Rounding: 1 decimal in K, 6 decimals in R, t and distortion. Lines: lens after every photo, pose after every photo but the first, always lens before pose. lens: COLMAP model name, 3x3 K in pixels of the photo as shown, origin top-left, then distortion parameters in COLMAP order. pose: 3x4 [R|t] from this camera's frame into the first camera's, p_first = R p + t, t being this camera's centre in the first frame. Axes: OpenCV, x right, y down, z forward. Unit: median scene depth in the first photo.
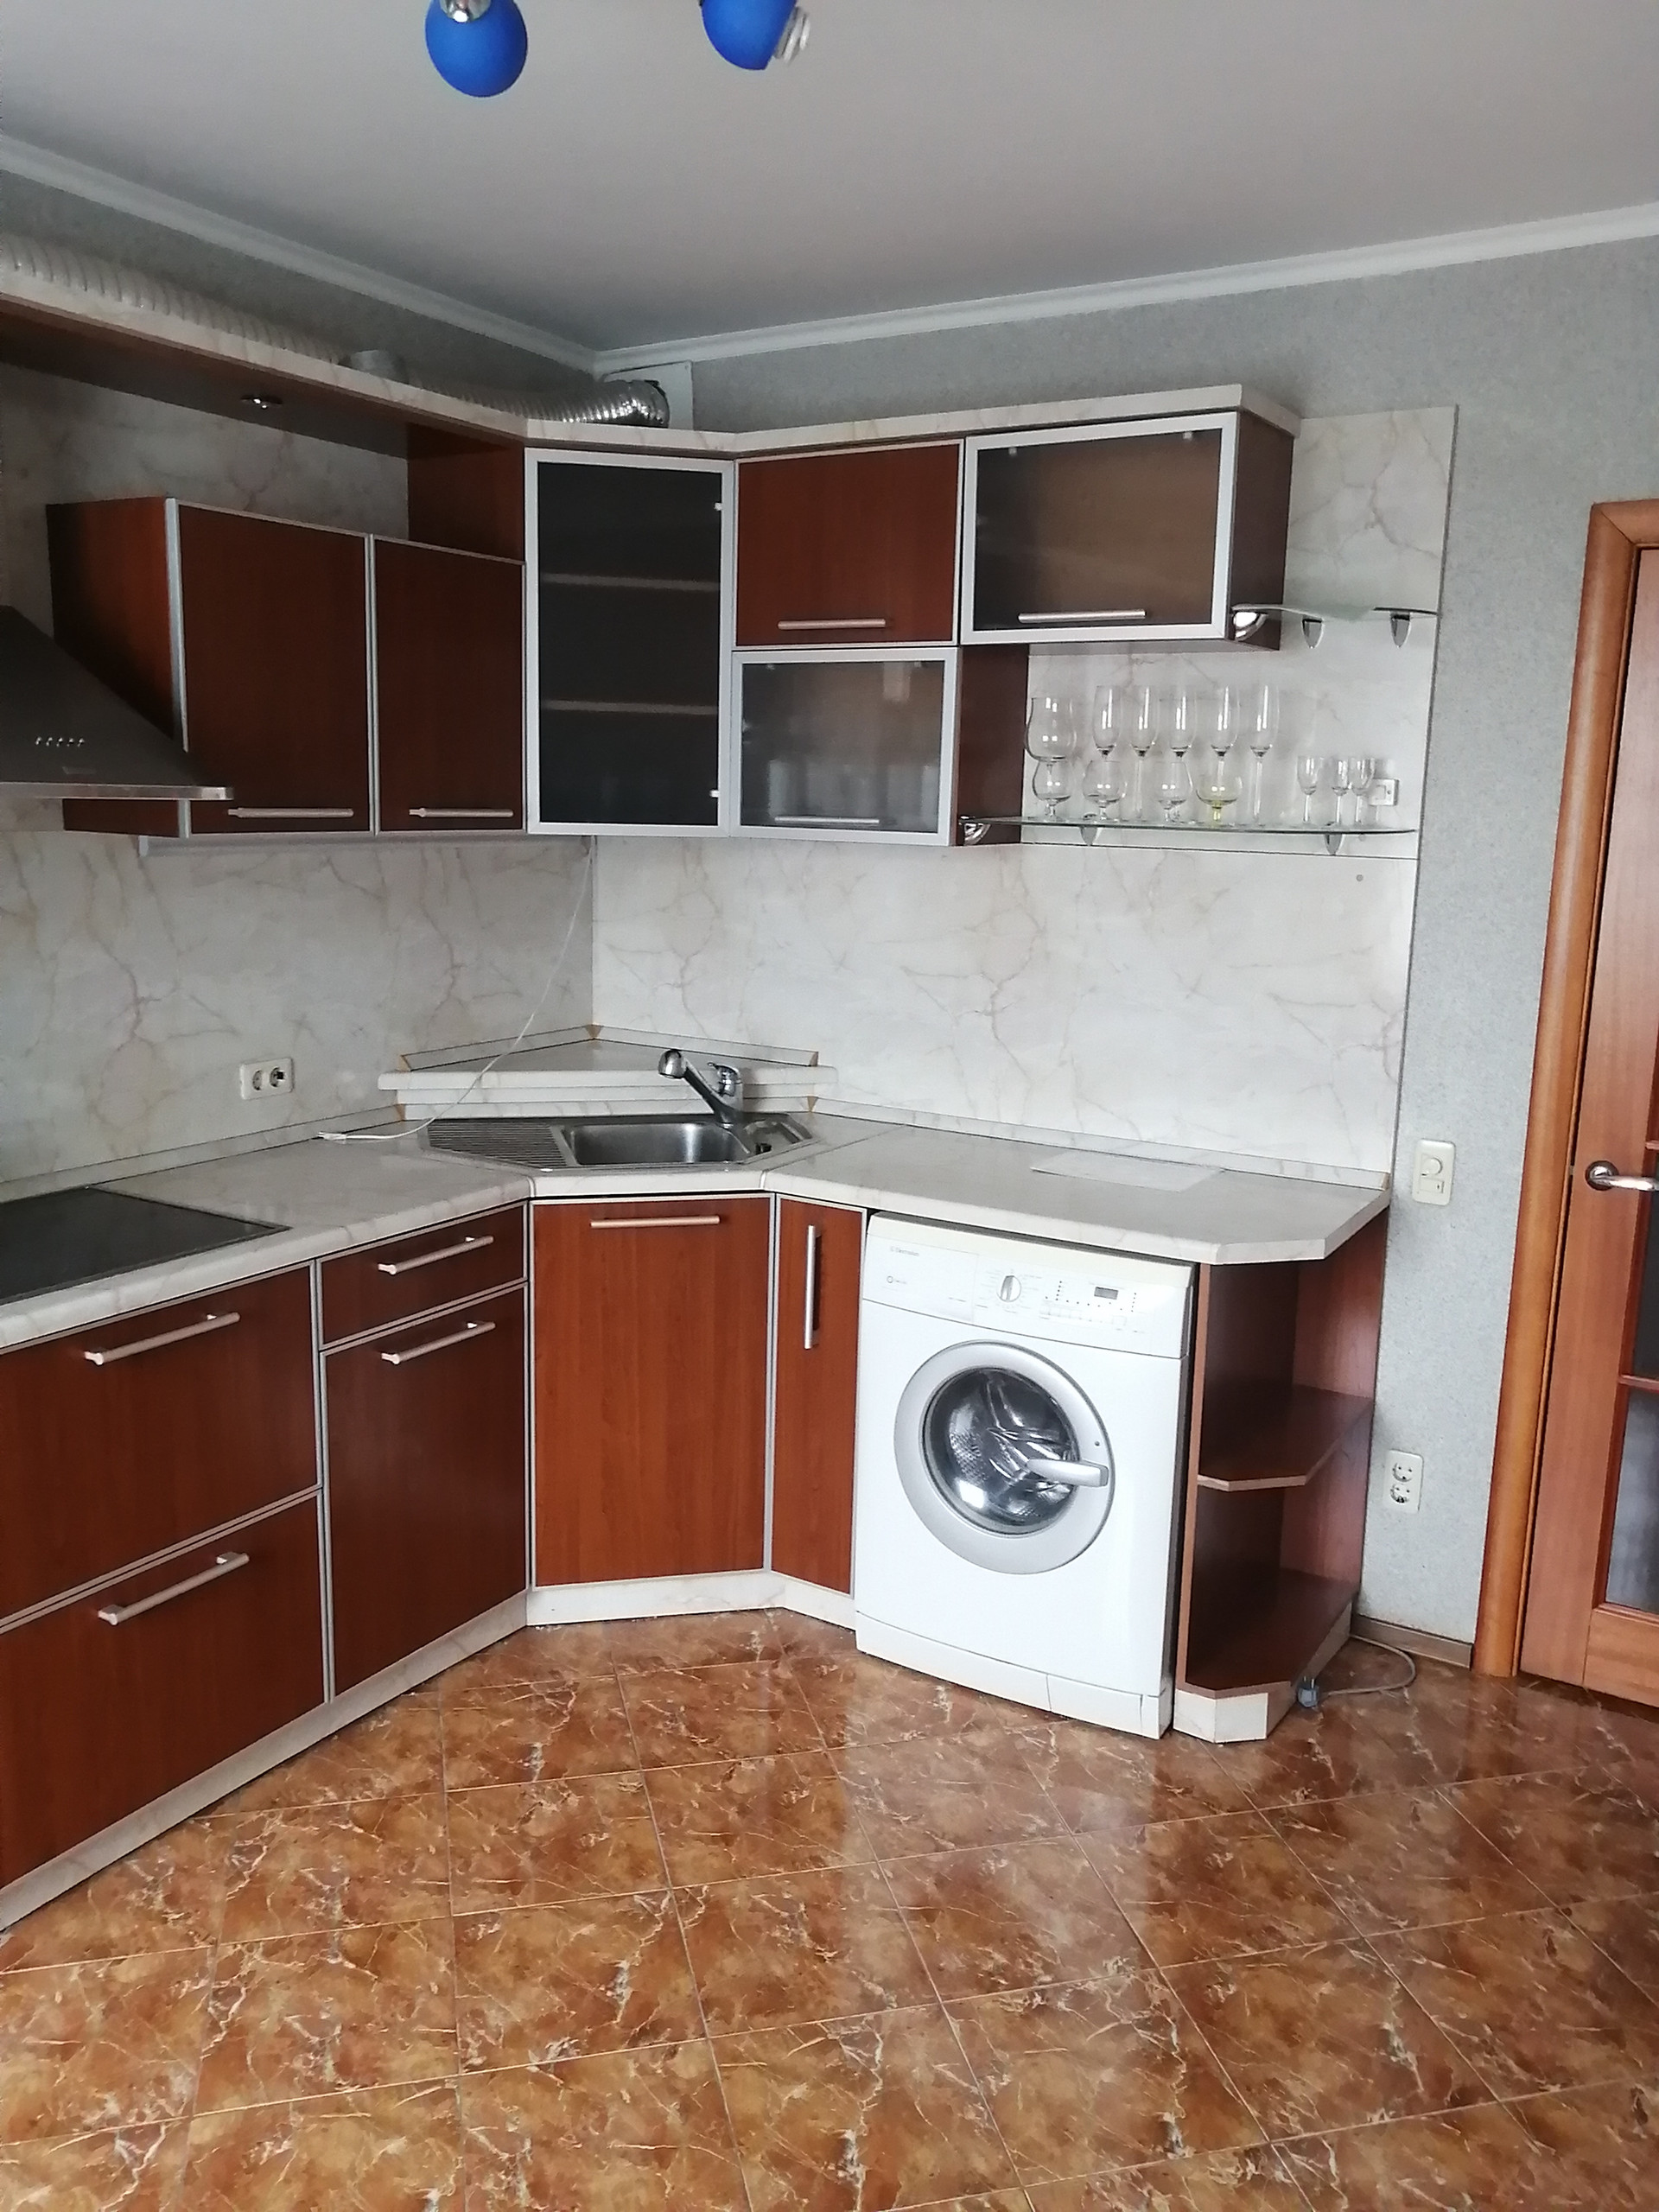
lens RADIAL K [[1747.5, 0, 820.5], [0, 1747.5, 1108.6], [0, 0, 1]] dist [-0.018281, 0.054017]
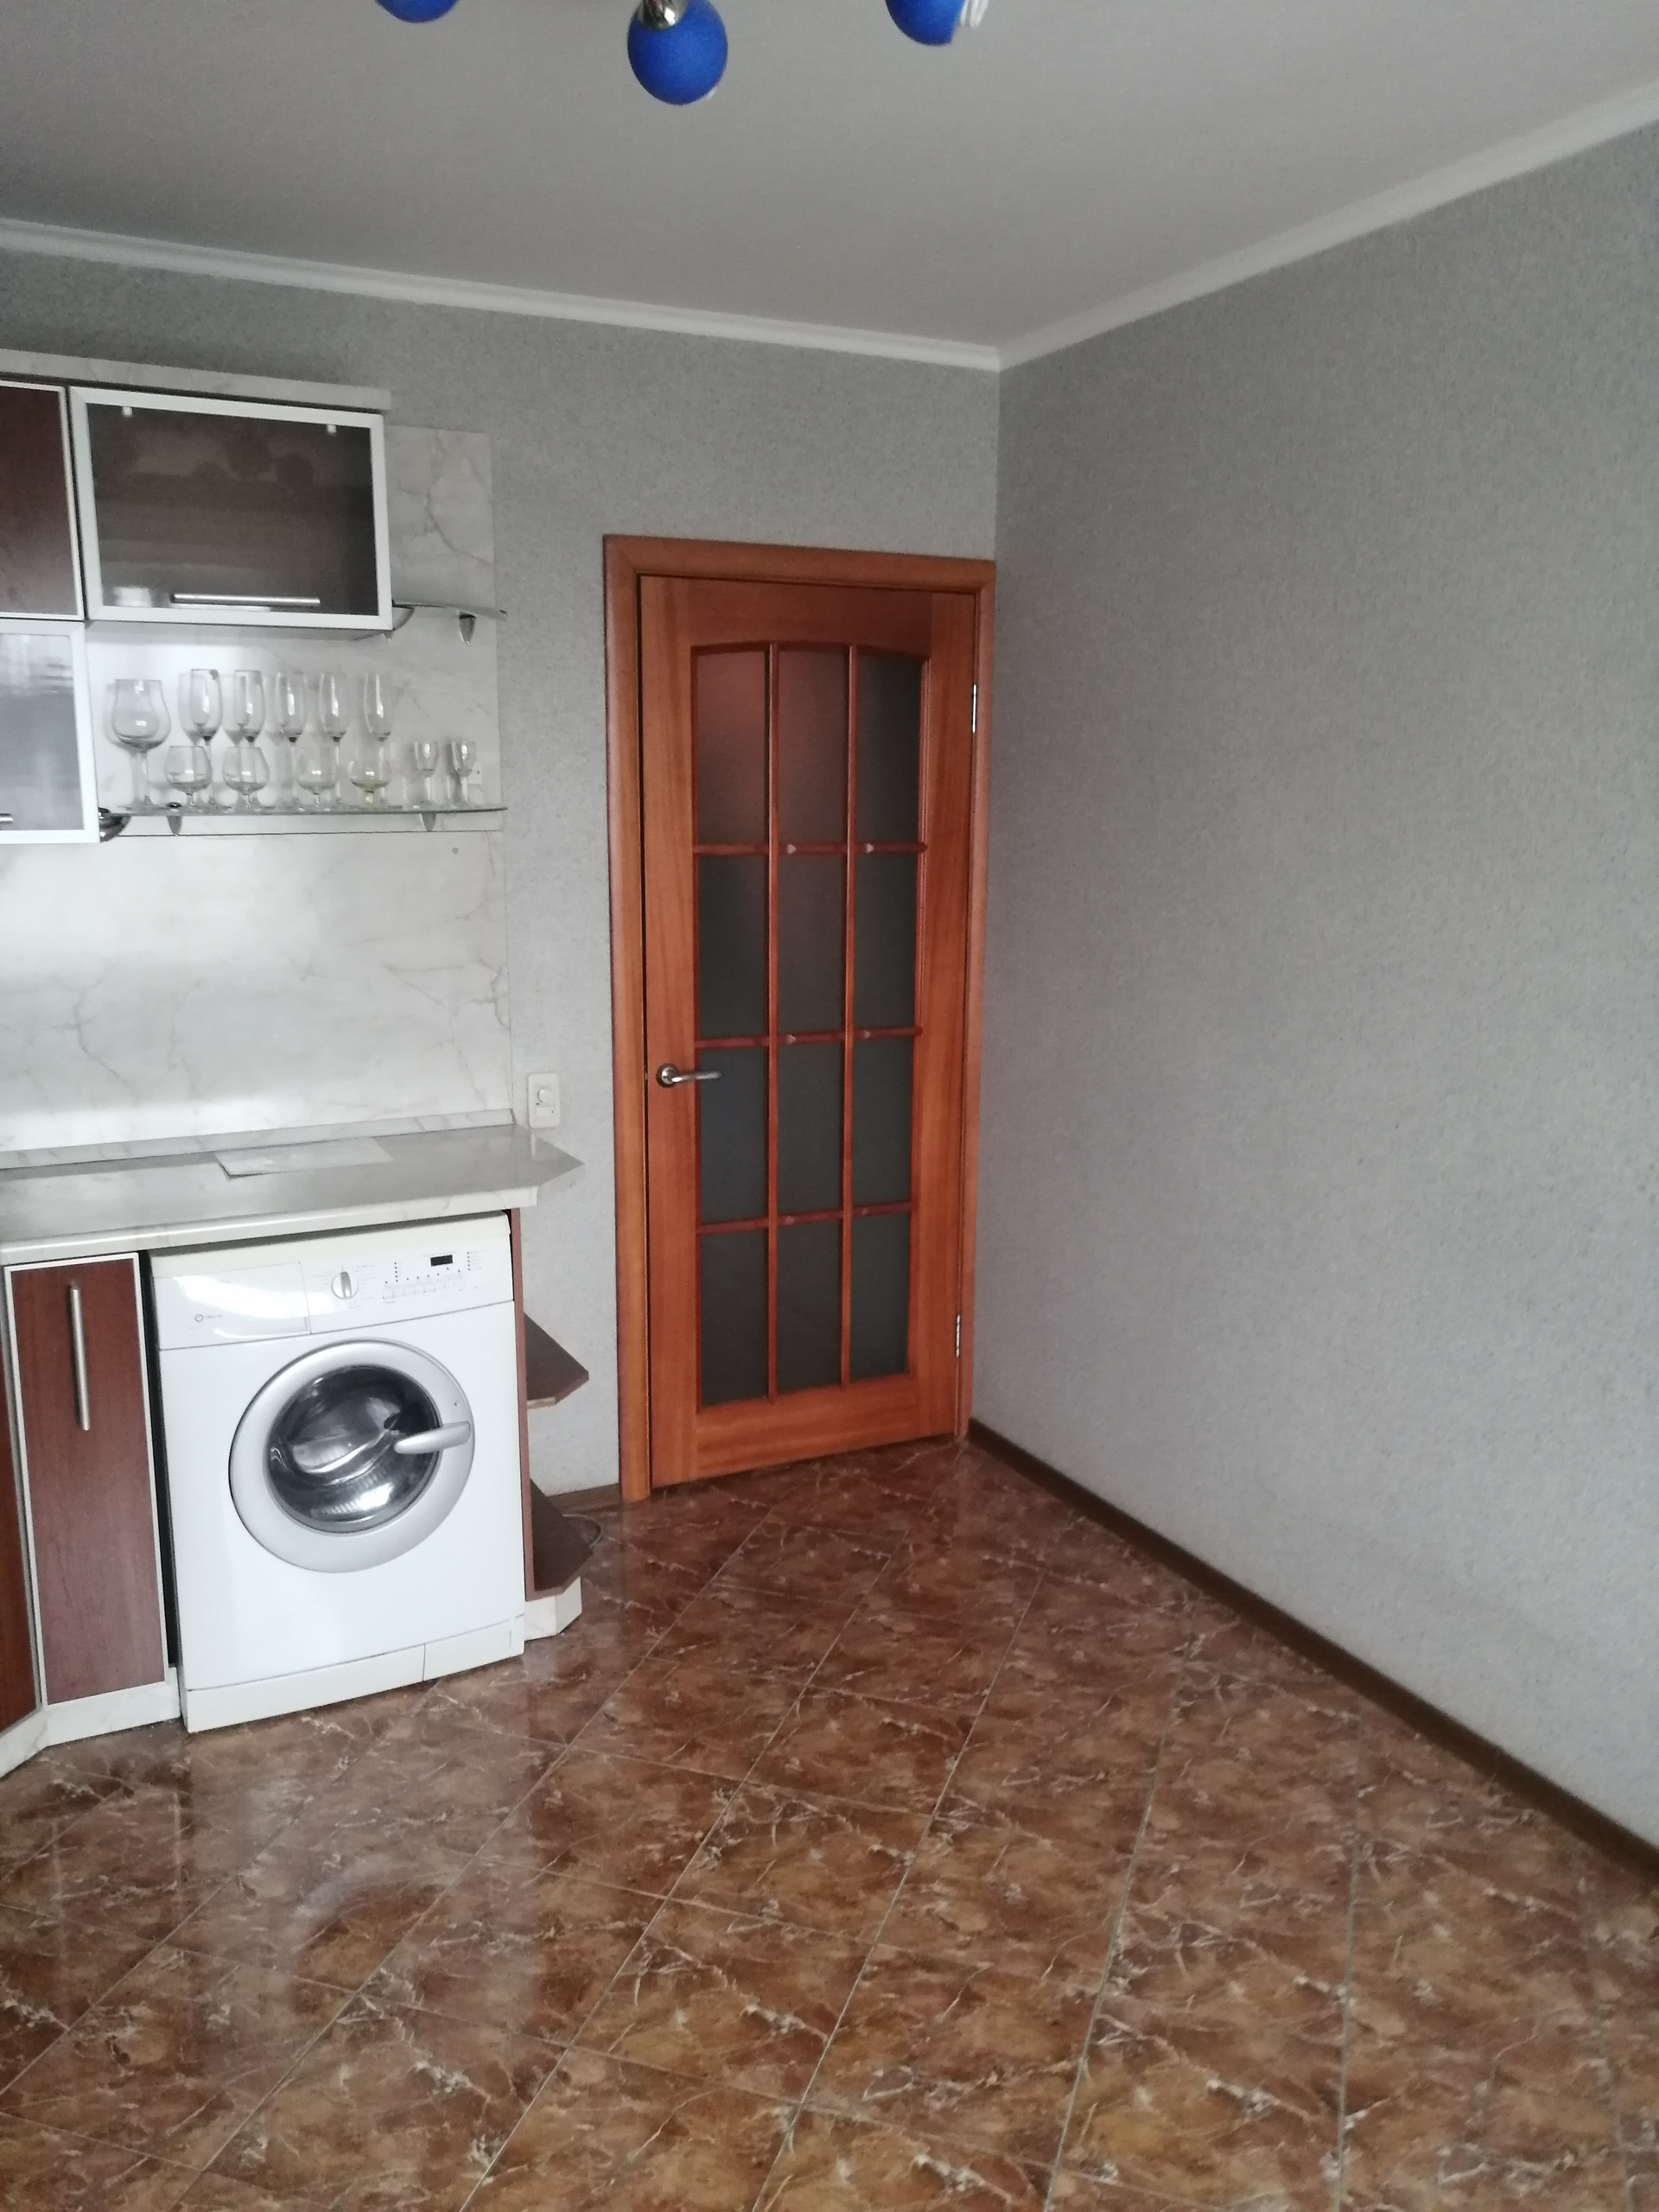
lens RADIAL K [[1747.5, 0, 829.9], [0, 1747.5, 1109.2], [0, 0, 1]] dist [-0.018281, 0.054017]
pose [[0.527430, -0.181197, 0.830051, -0.542493], [0.164679, 0.980267, 0.109349, -0.056729], [-0.833486, 0.079018, 0.546862, 0.221262]]
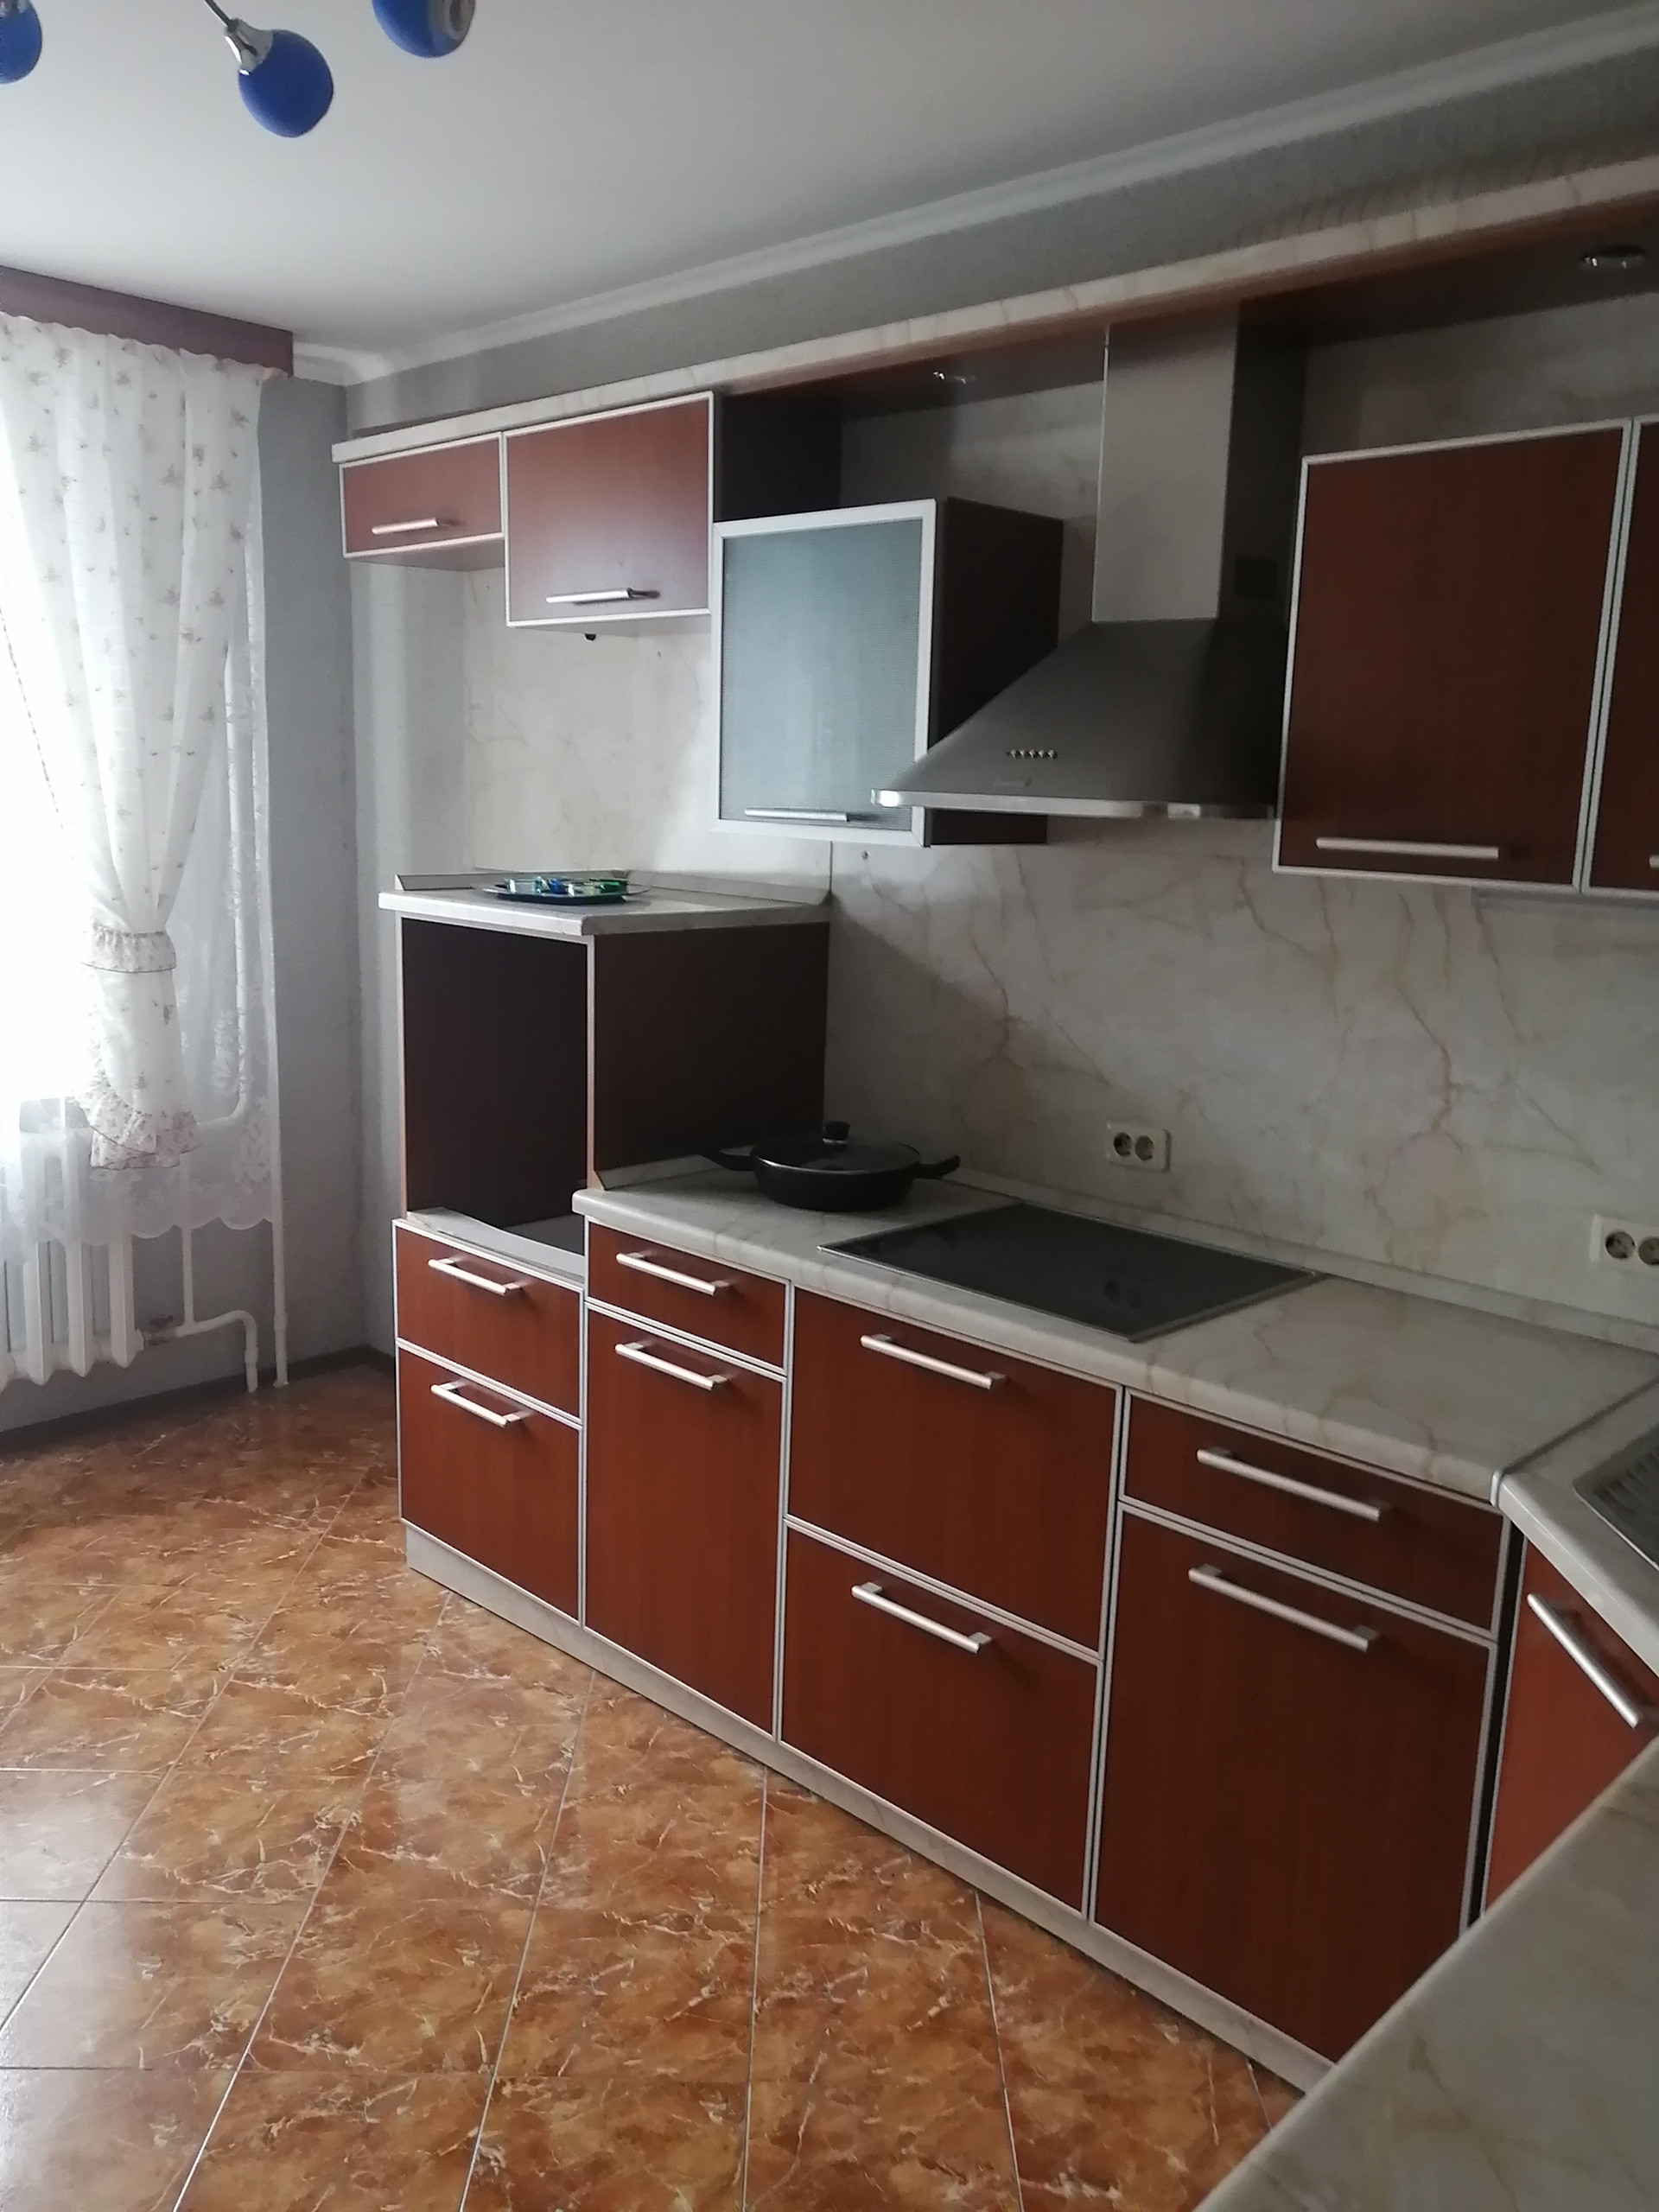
lens RADIAL K [[1747.5, 0, 849.5], [0, 1747.5, 1124.7], [0, 0, 1]] dist [-0.018281, 0.054017]
pose [[-0.228377, 0.155497, -0.961075, 0.450116], [-0.217483, 0.954069, 0.206044, -0.152134], [0.948971, 0.256073, -0.184070, 0.906394]]
